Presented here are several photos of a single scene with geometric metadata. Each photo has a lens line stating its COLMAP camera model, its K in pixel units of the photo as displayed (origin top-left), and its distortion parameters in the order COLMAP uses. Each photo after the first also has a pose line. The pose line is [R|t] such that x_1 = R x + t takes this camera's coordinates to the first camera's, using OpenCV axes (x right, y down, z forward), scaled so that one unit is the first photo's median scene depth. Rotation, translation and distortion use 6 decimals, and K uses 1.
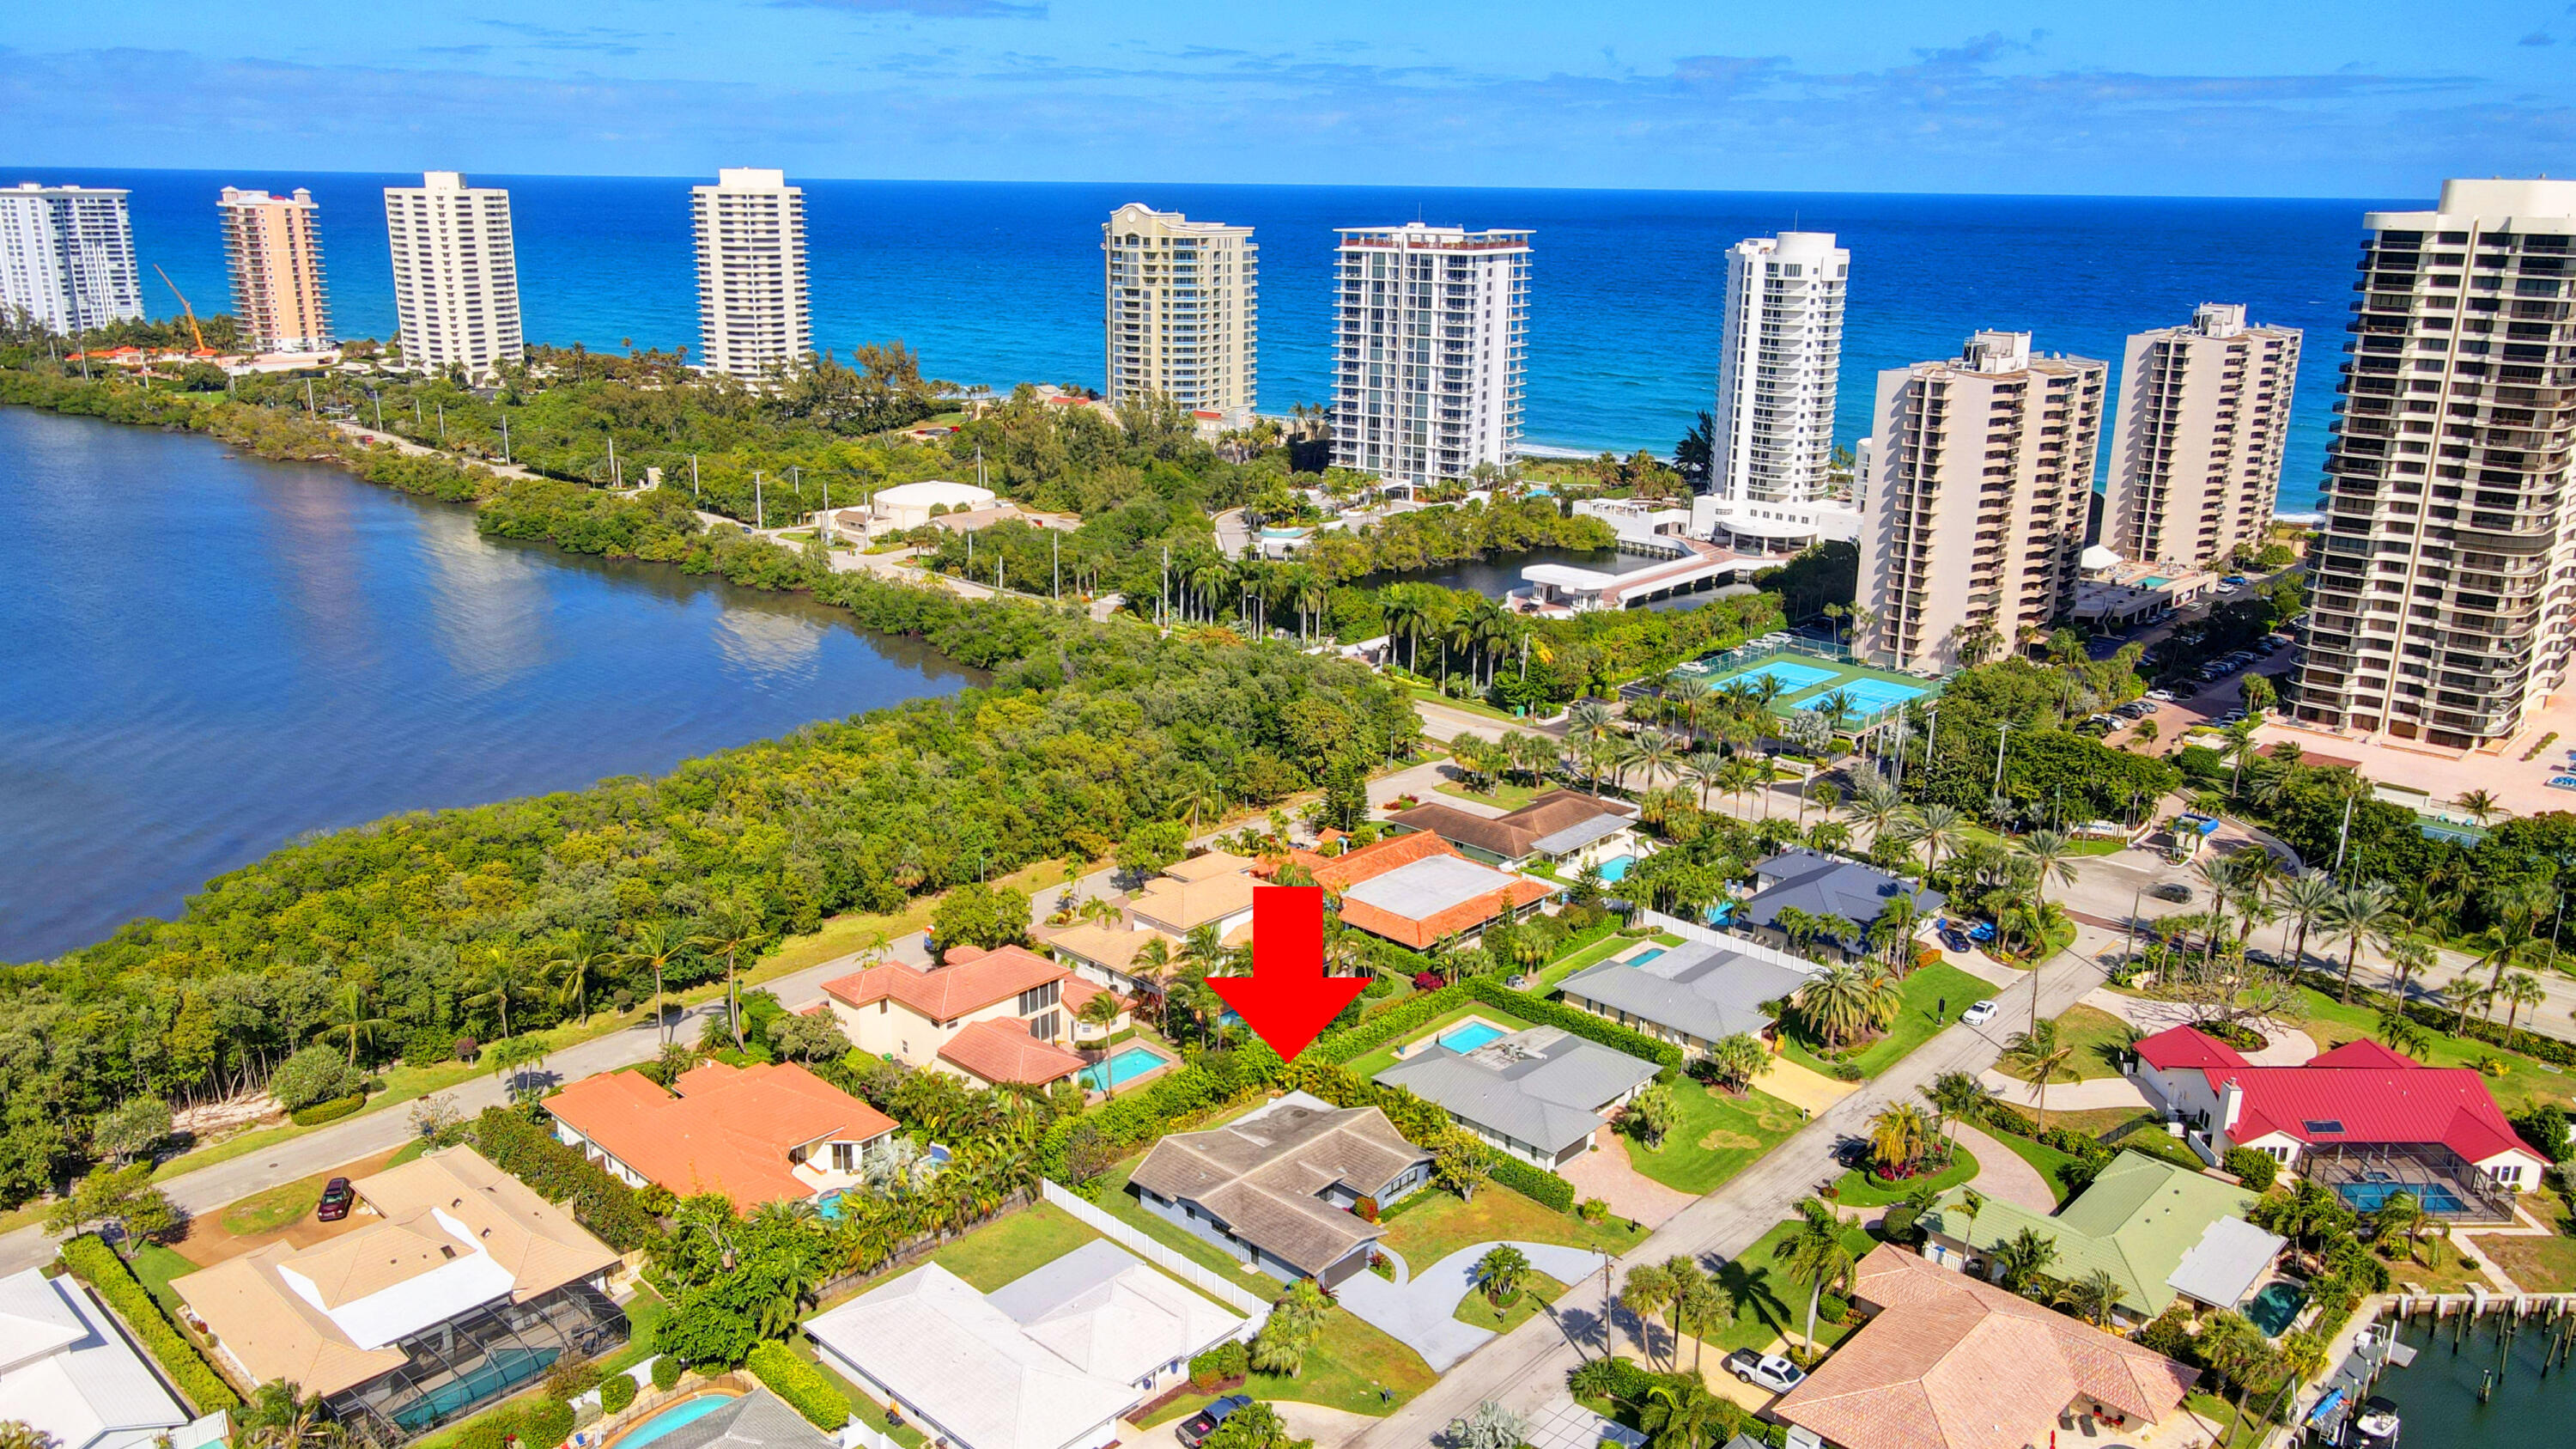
lens RADIAL K [[1911.7, 0, 1272.8], [0, 1911.7, 723.6], [0, 0, 1]] dist [0.003494, 0.013397]
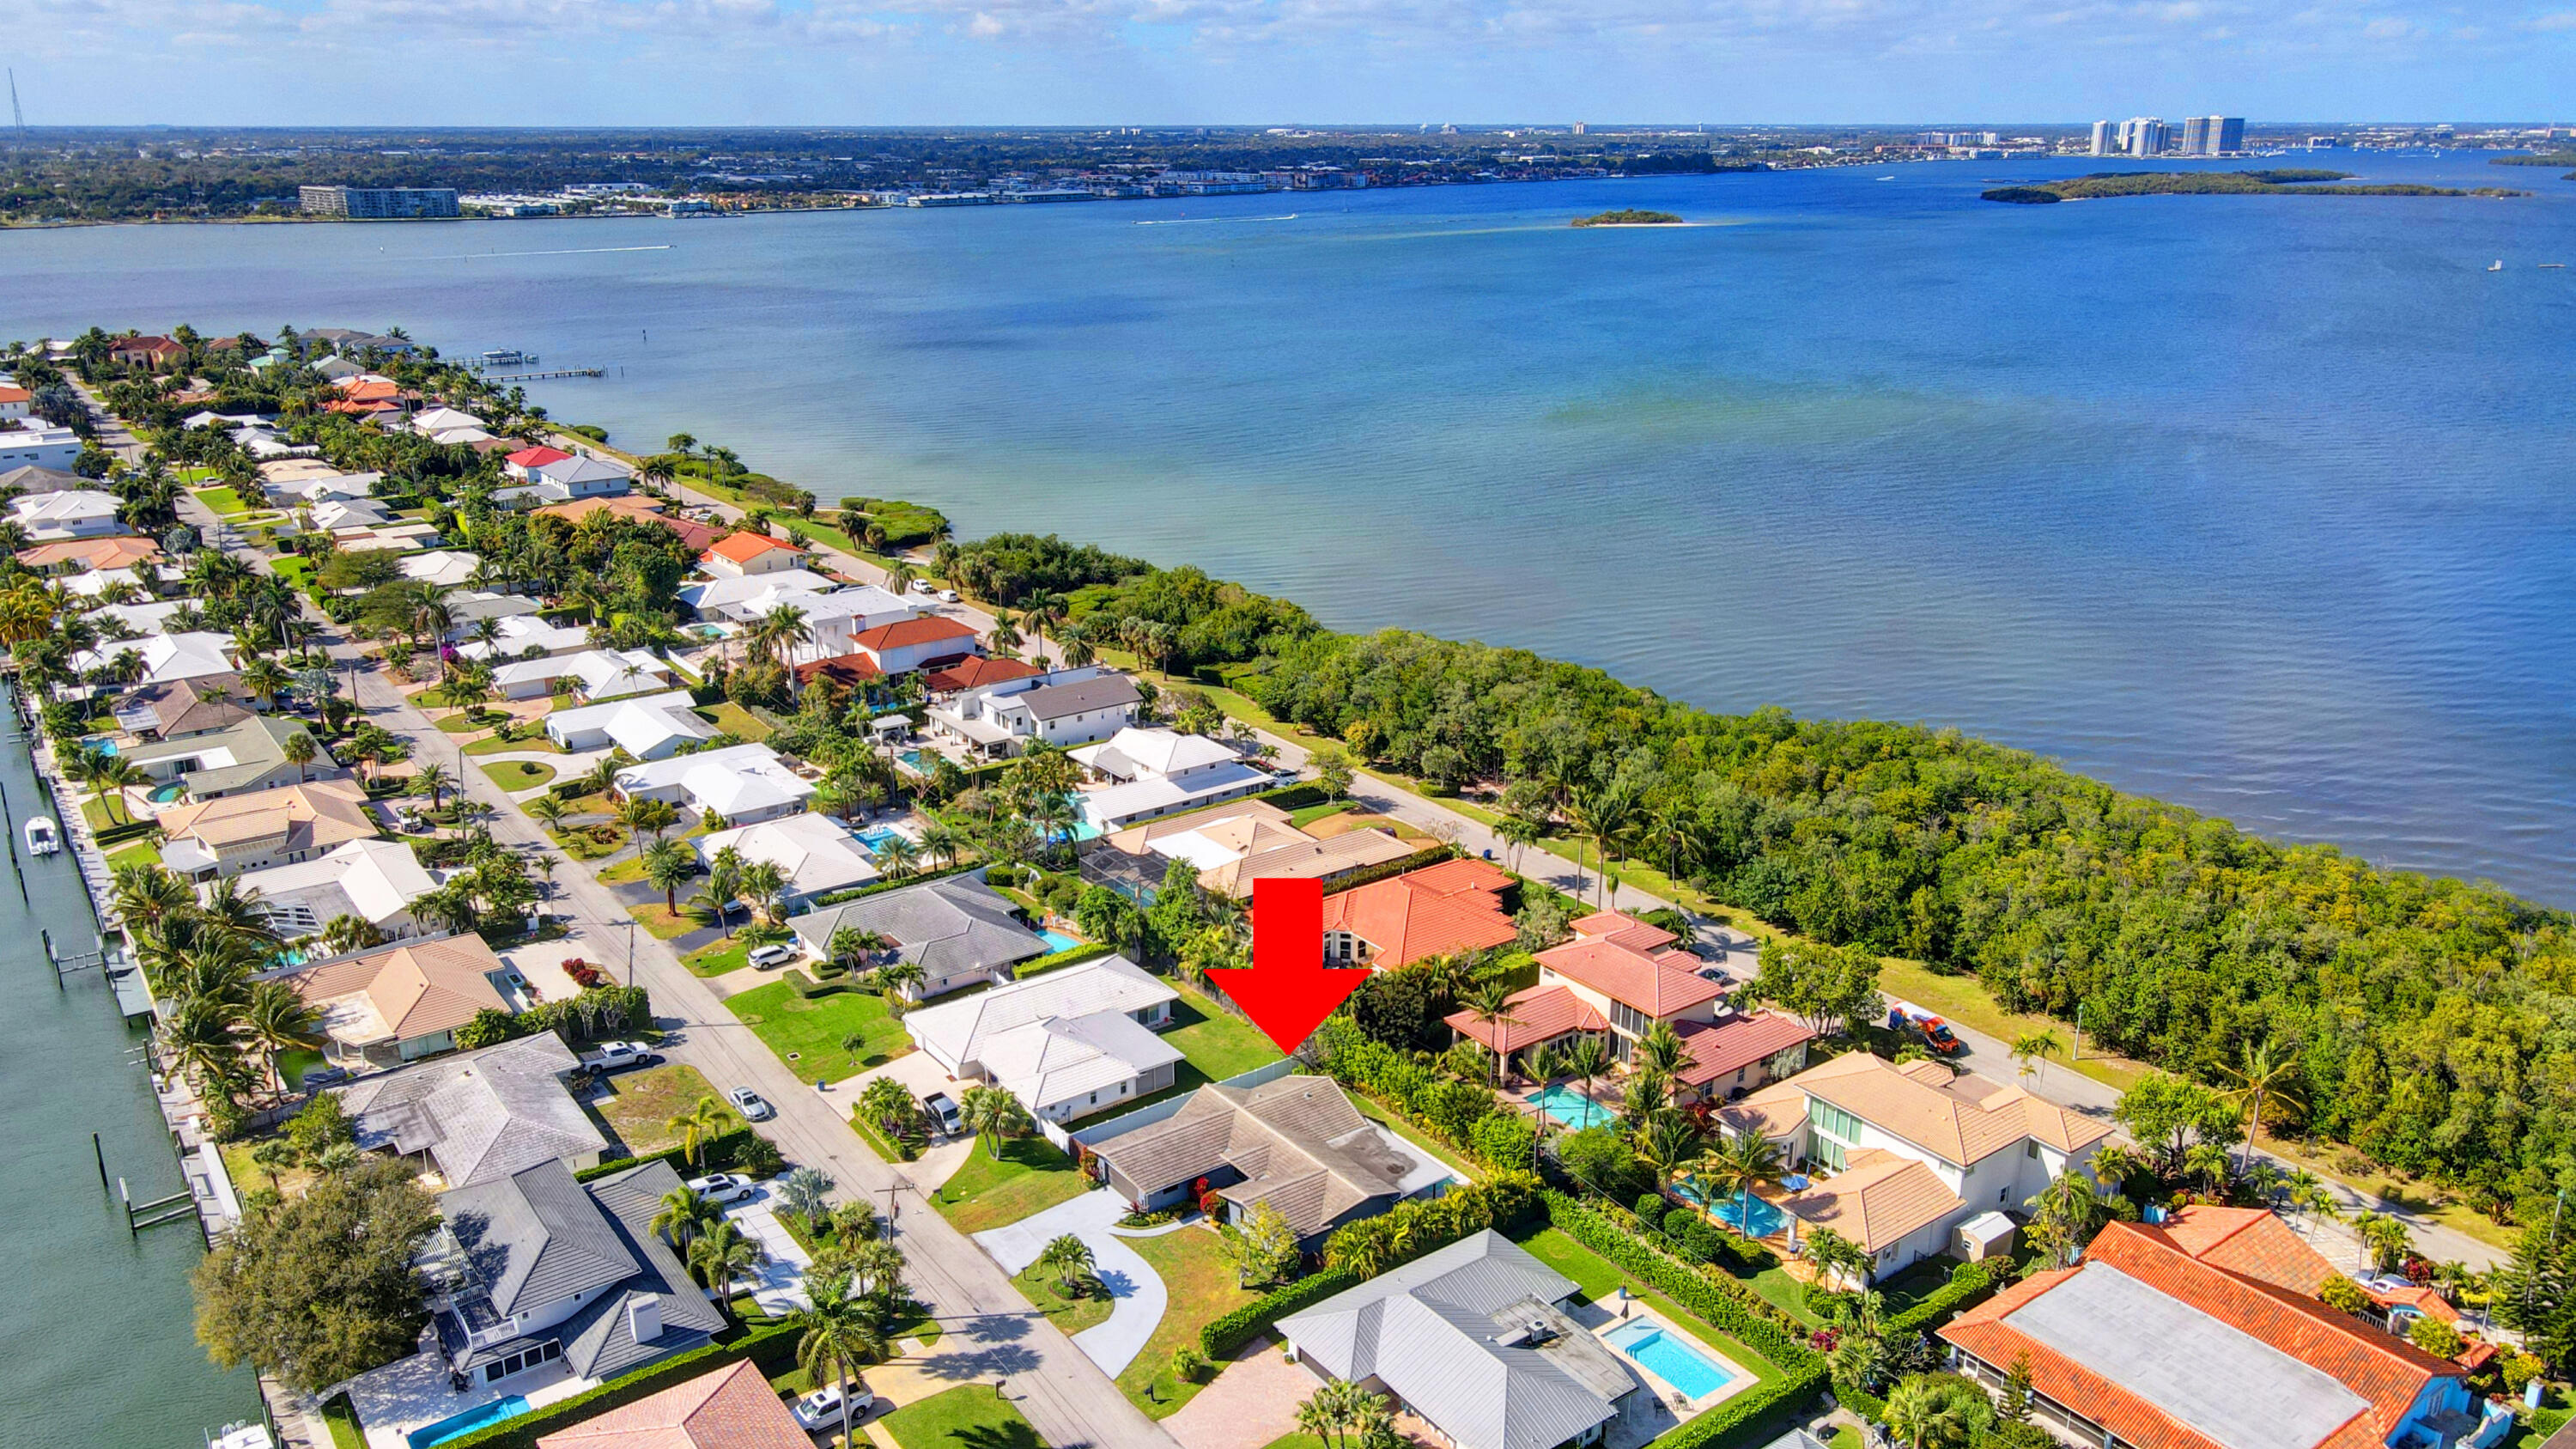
lens RADIAL K [[1911.7, 0, 1272.8], [0, 1911.7, 723.6], [0, 0, 1]] dist [0.003494, 0.013397]
pose [[-0.181182, 0.286931, -0.940661, 0.347376], [-0.274071, 0.903867, 0.328497, -0.114487], [0.944488, 0.317325, -0.085125, 0.406098]]
